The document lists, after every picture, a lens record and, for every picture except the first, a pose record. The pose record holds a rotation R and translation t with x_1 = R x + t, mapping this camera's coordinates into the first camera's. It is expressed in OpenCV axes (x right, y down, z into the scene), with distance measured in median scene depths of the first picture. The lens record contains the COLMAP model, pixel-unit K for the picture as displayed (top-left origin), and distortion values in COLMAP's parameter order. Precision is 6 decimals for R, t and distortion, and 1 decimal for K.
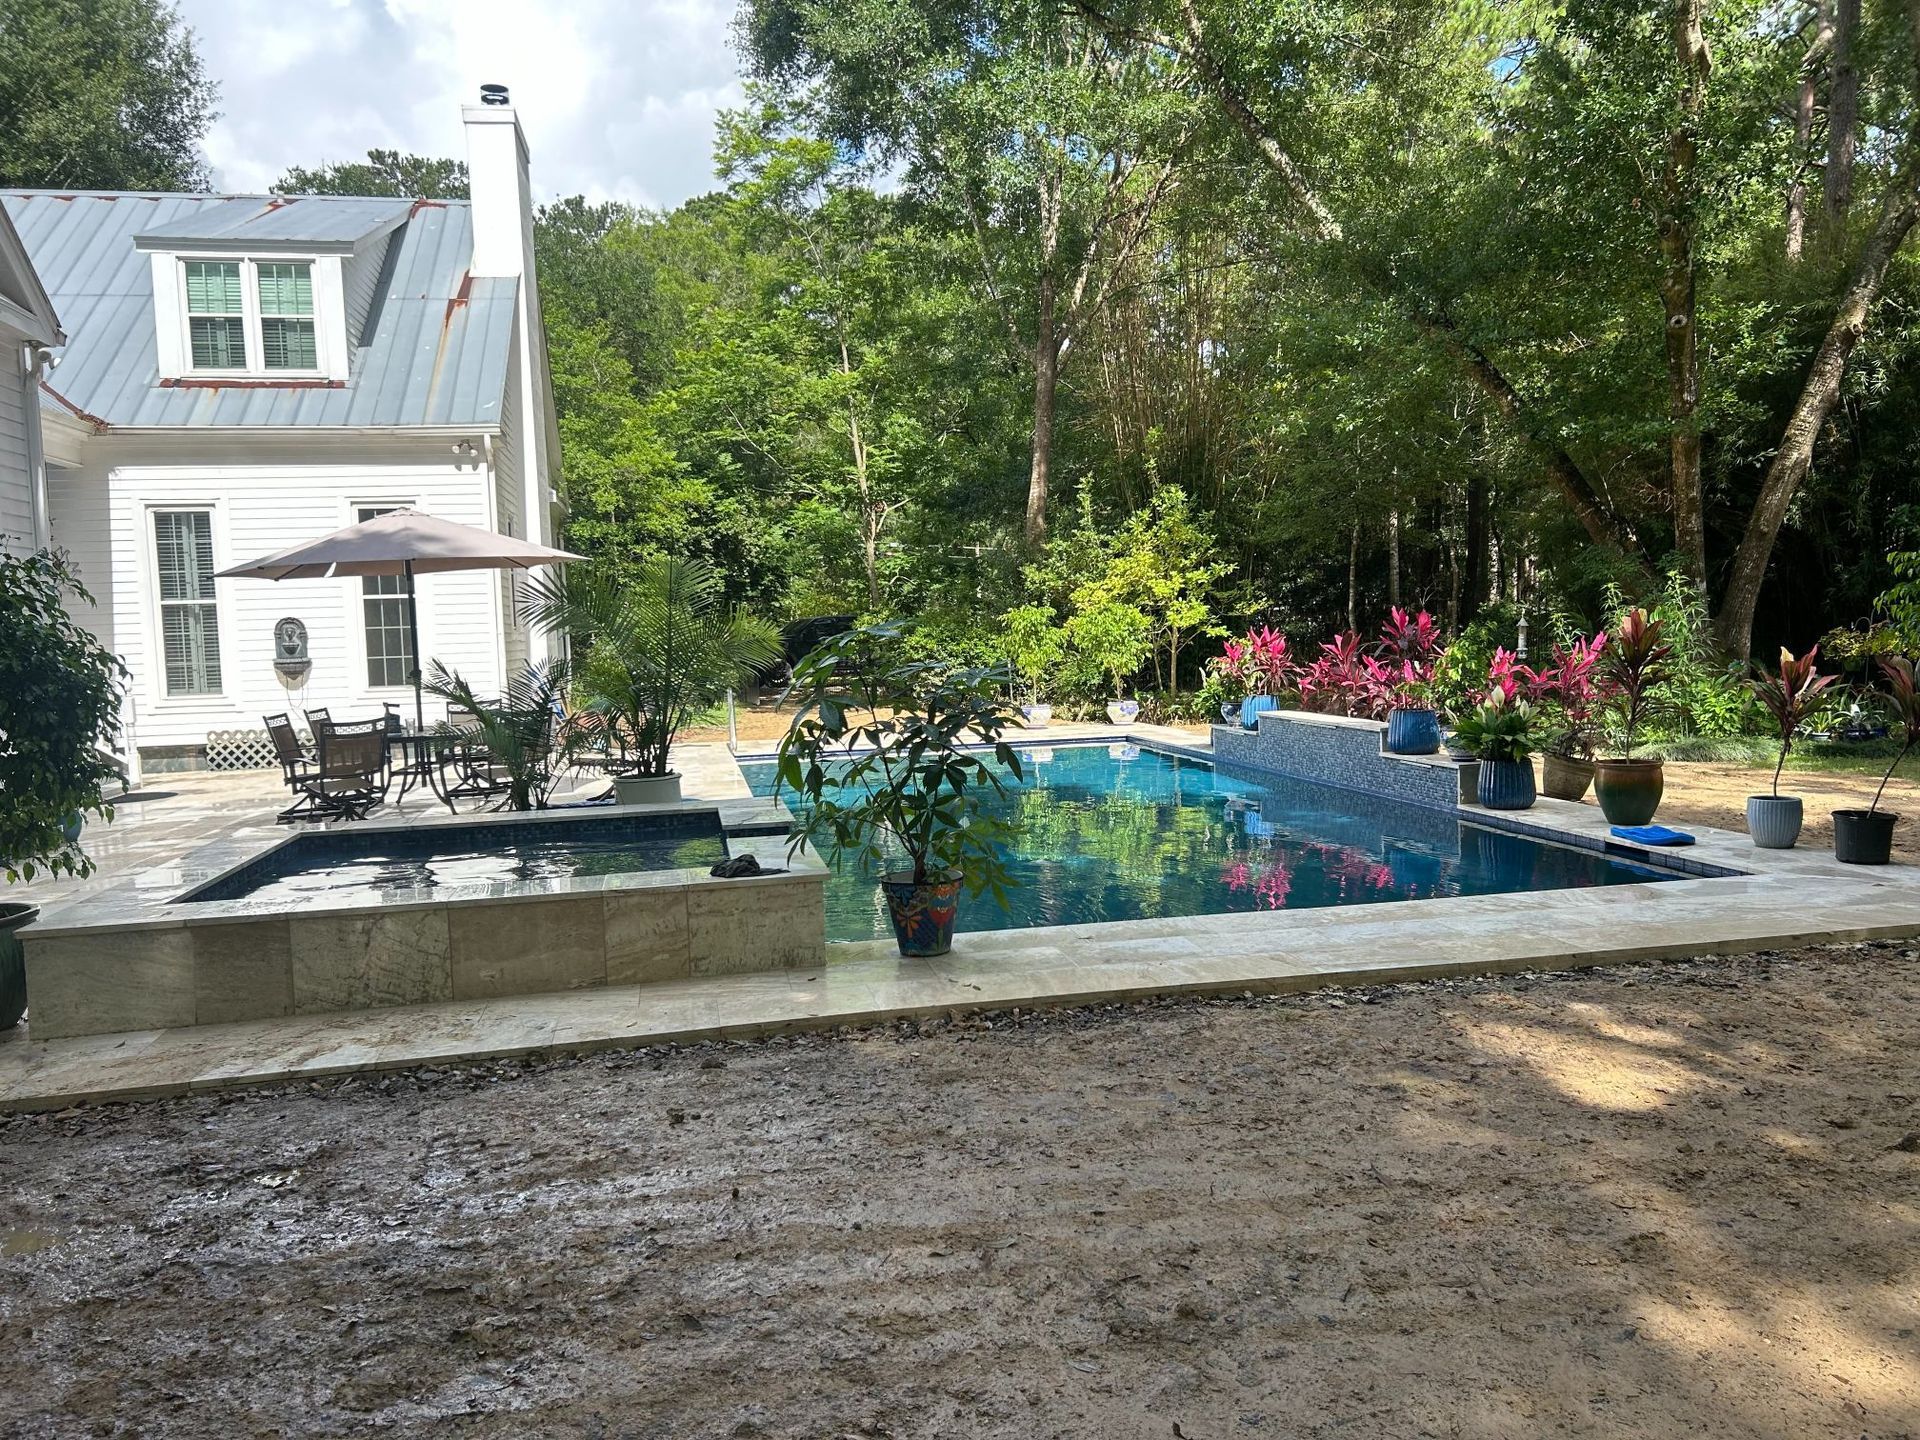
lens RADIAL K [[1468.6, 0, 968.9], [0, 1468.6, 730.1], [0, 0, 1]] dist [0.060630, -0.068314]
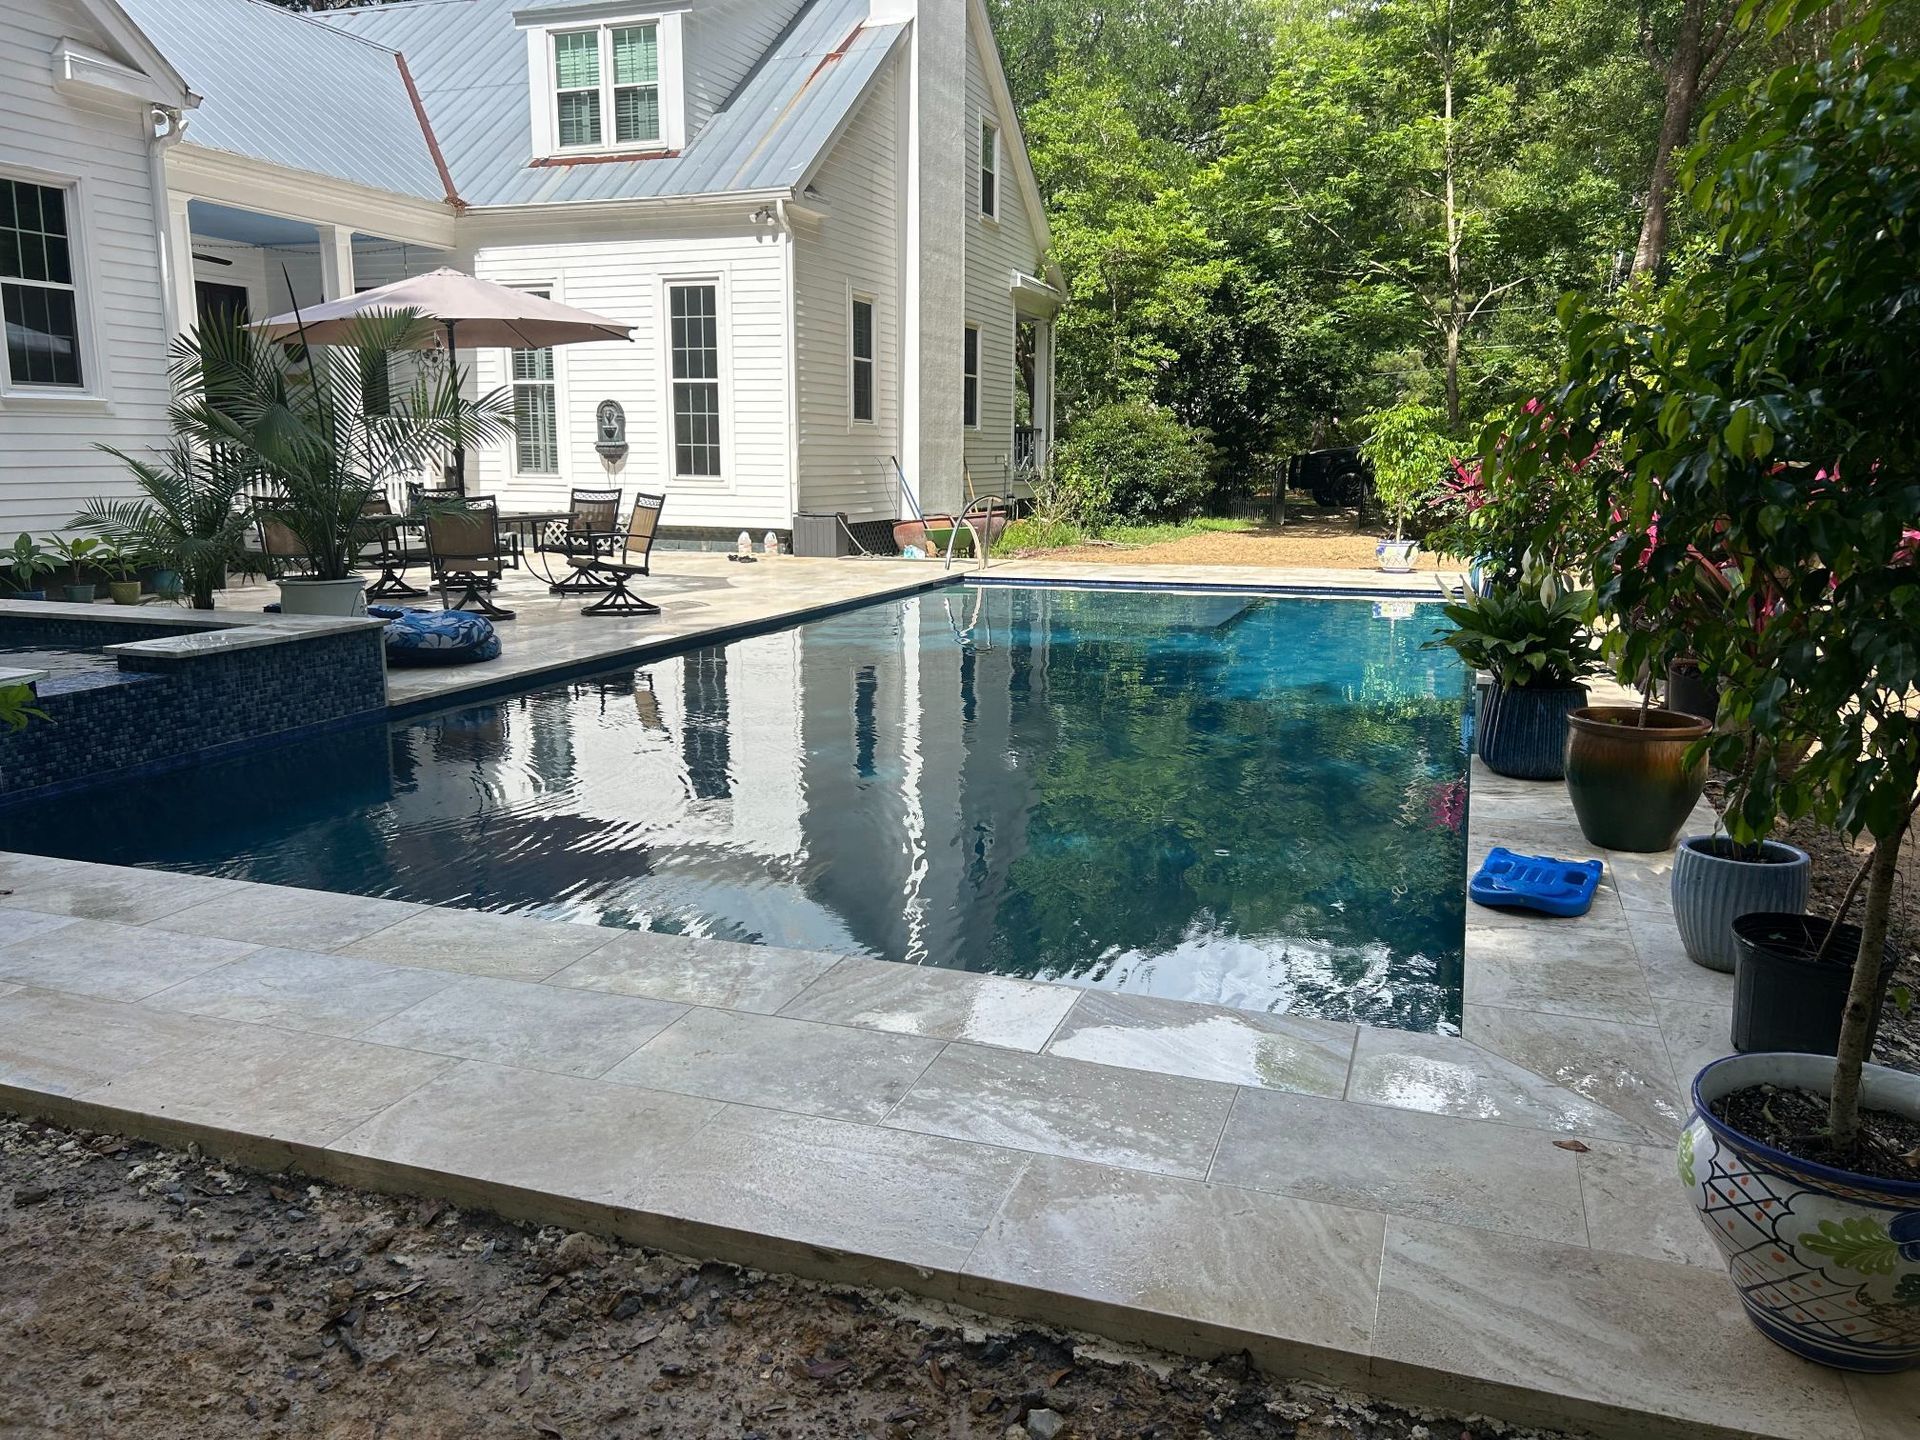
lens RADIAL K [[1468.6, 0, 959.4], [0, 1468.6, 723.2], [0, 0, 1]] dist [0.060630, -0.068314]
pose [[0.848984, 0.131909, -0.511689, 0.261660], [-0.070515, 0.987962, 0.137690, -0.013246], [0.523692, -0.080815, 0.848066, 0.241803]]
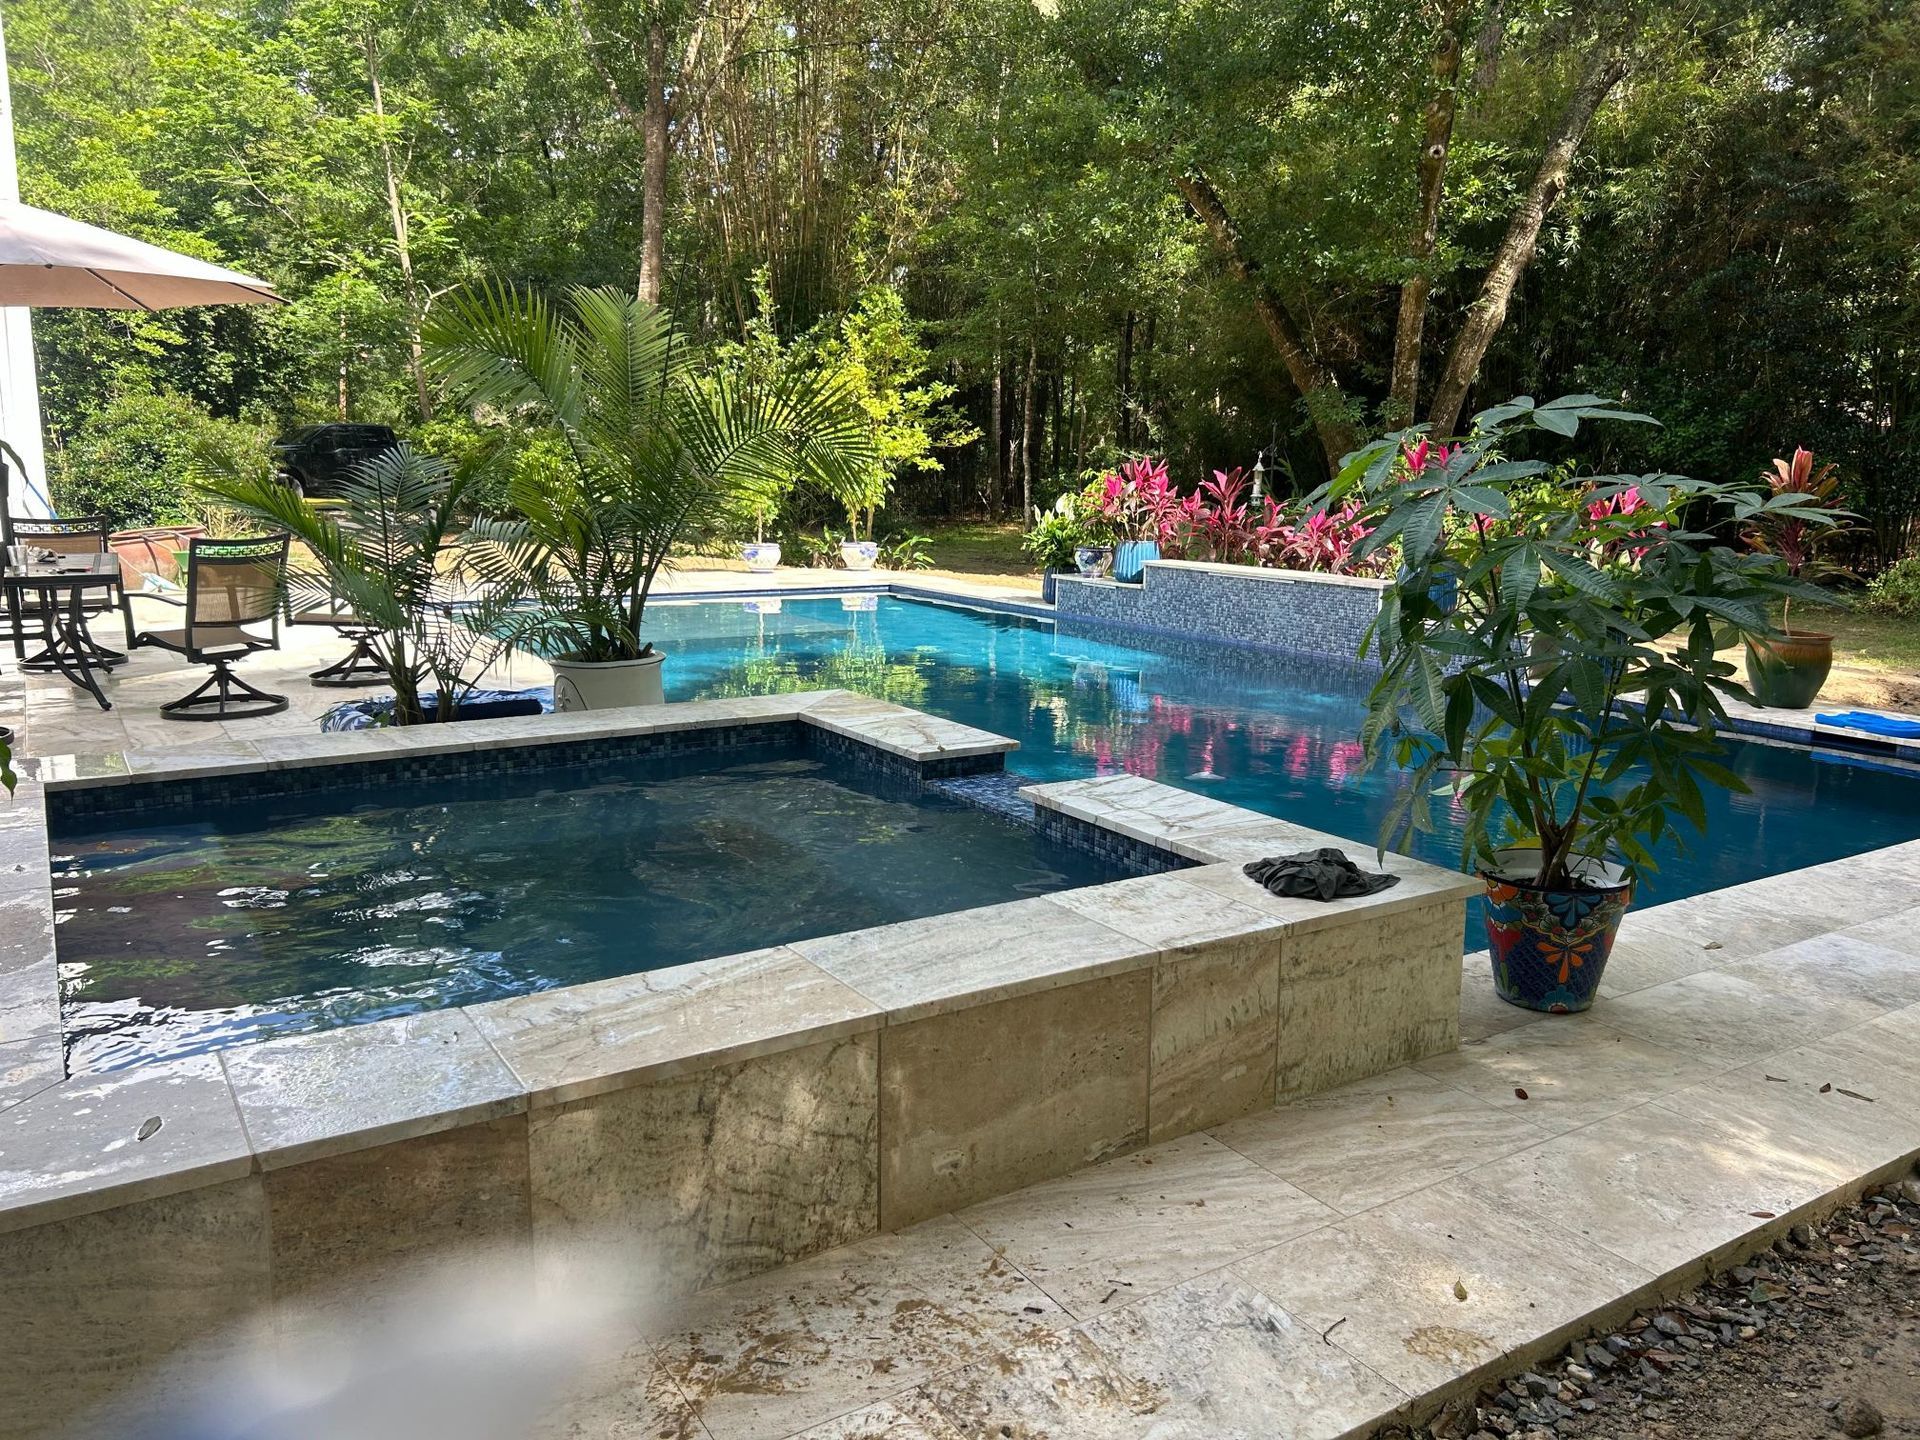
lens RADIAL K [[1468.6, 0, 957.3], [0, 1468.6, 708.9], [0, 0, 1]] dist [0.060630, -0.068314]
pose [[0.933476, -0.017166, 0.358230, -0.149083], [-0.016942, 0.995628, 0.091857, -0.002658], [-0.358240, -0.091815, 0.929104, 0.189477]]
